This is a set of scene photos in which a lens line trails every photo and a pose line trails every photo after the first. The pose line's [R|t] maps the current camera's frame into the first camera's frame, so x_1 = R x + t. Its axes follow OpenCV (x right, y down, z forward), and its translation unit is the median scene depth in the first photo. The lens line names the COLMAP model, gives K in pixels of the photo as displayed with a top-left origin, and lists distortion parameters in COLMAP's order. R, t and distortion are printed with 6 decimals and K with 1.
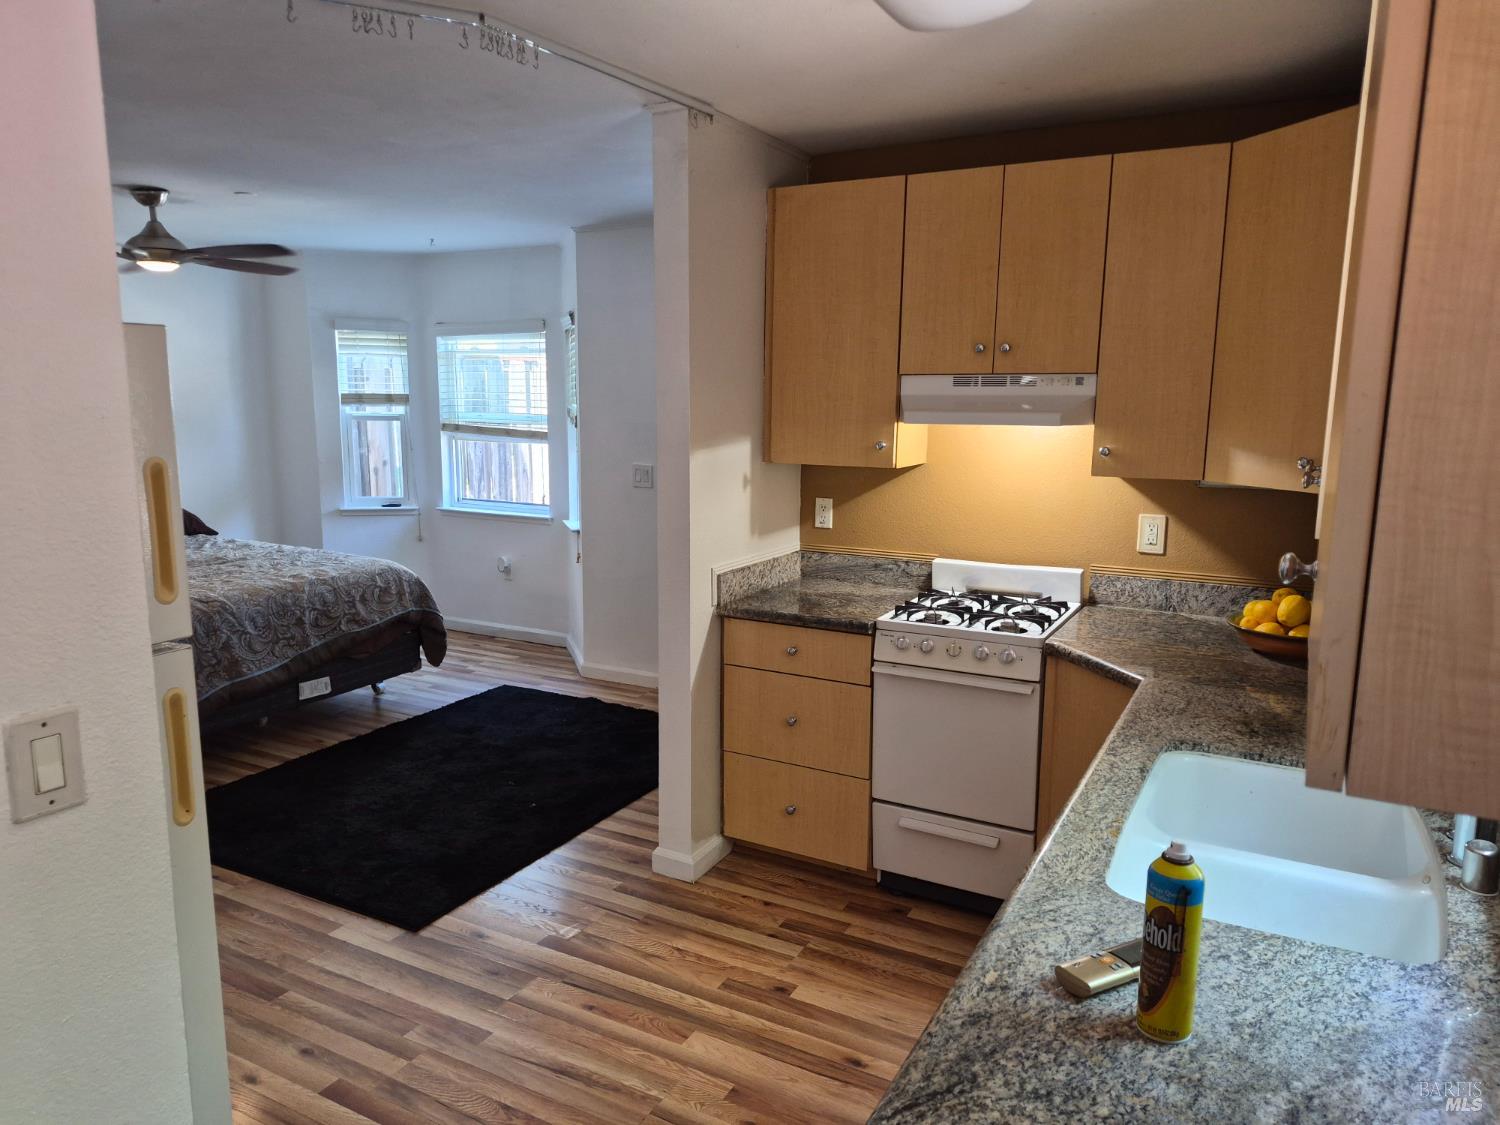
lens RADIAL K [[1037.5, 0, 737.6], [0, 1037.5, 569.3], [0, 0, 1]] dist [0.060720, -0.045512]
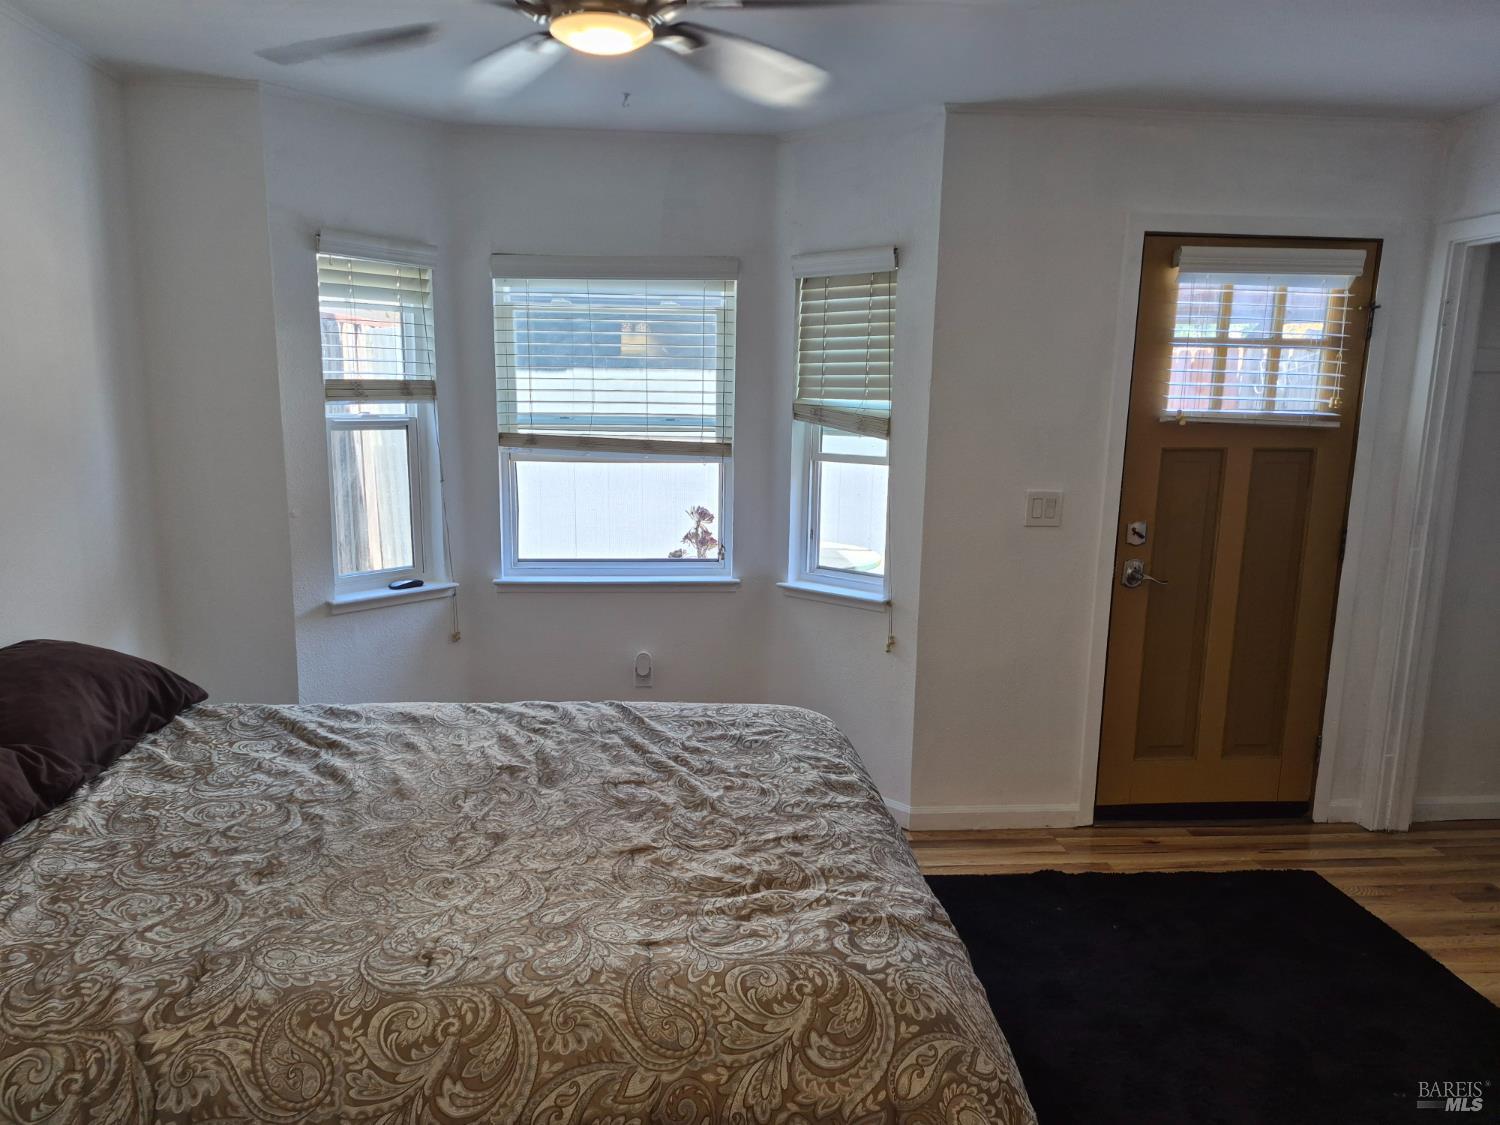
lens RADIAL K [[1037.5, 0, 739.7], [0, 1037.5, 576.6], [0, 0, 1]] dist [0.060720, -0.045512]
pose [[0.831020, -0.098164, 0.547513, -1.034691], [0.085827, 0.995146, 0.048152, -0.164055], [-0.549582, 0.006976, 0.835411, 0.955243]]
